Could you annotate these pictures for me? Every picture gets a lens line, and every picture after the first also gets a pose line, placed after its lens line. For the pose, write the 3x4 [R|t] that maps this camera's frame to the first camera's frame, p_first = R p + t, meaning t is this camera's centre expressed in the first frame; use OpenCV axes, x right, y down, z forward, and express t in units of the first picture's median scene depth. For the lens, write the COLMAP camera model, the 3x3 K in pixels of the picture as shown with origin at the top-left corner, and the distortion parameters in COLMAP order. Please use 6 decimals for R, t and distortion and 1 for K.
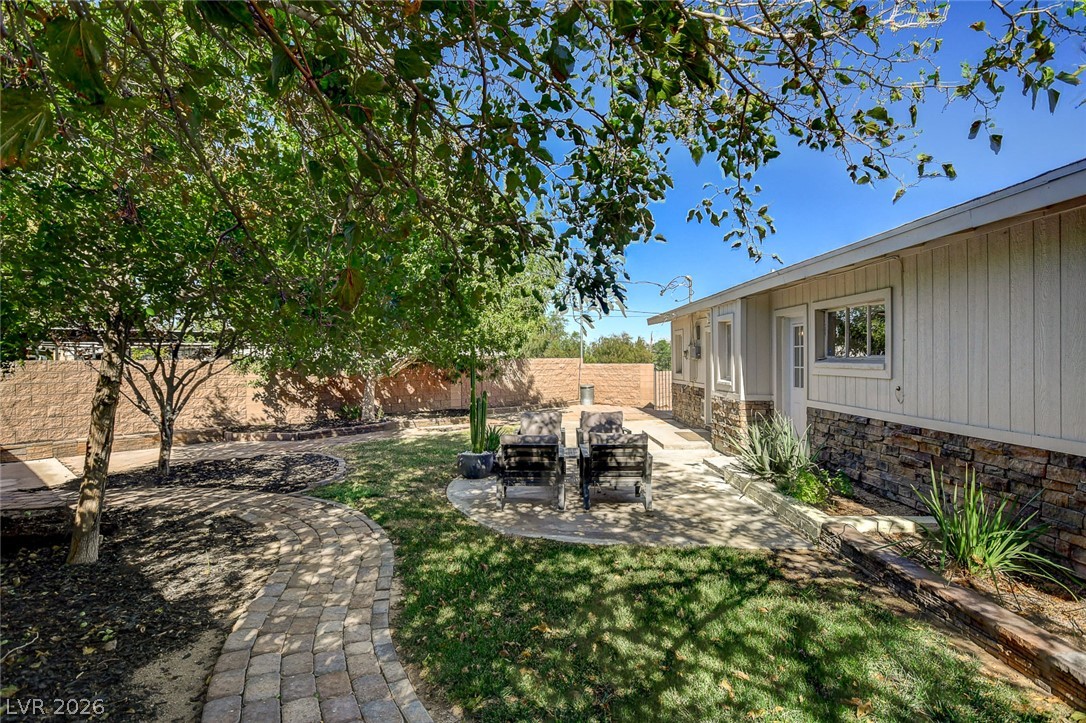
lens RADIAL K [[558.8, 0, 544.8], [0, 558.8, 362.6], [0, 0, 1]] dist [0.018503, 0.000432]
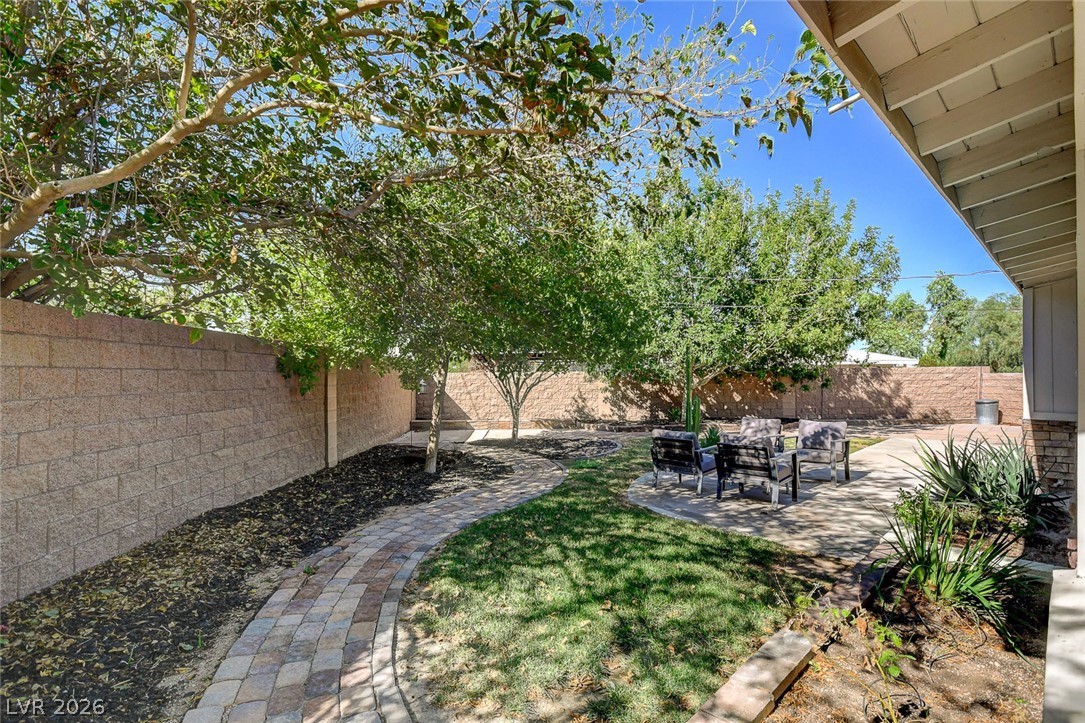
lens RADIAL K [[558.3, 0, 544.3], [0, 558.3, 362.6], [0, 0, 1]] dist [0.018503, 0.000432]
pose [[0.686028, -0.018773, -0.727333, 0.664175], [0.004360, 0.999755, -0.021691, 0.004768], [0.727562, 0.011710, 0.685942, -0.051369]]
